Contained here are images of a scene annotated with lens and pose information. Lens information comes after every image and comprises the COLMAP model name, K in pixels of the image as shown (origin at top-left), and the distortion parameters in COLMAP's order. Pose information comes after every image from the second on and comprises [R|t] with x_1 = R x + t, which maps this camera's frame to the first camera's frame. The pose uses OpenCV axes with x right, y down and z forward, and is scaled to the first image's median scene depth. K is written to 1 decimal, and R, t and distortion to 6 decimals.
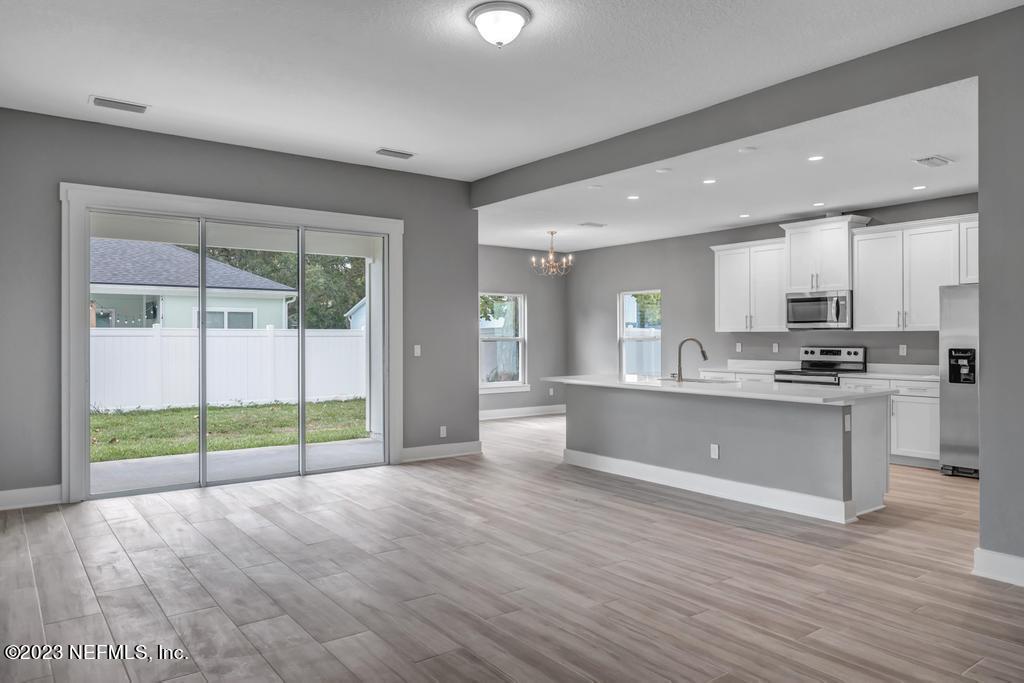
lens RADIAL K [[686.5, 0, 512.0], [0, 686.5, 339.6], [0, 0, 1]] dist [0.004177, 0.001109]
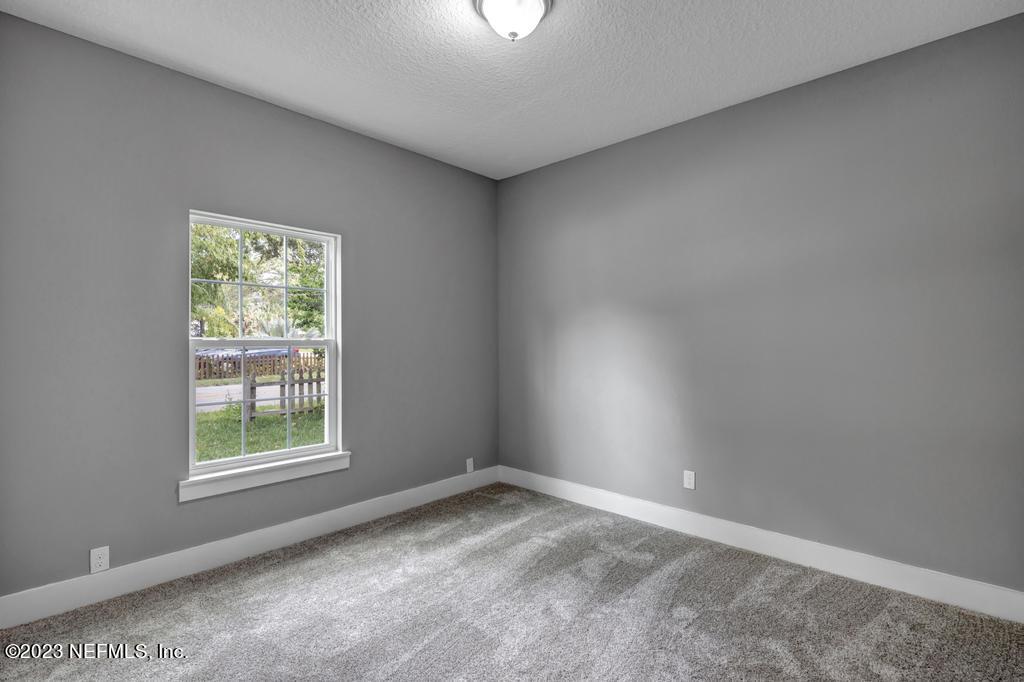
lens RADIAL K [[470.2, 0, 515.4], [0, 470.2, 338.8], [0, 0, 1]] dist [-0.003963, -0.000402]
pose [[0.990172, -0.000646, 0.139854, 0.084221], [0.000084, 0.999992, 0.004029, -0.004992], [-0.139855, -0.003977, 0.990164, 0.692552]]
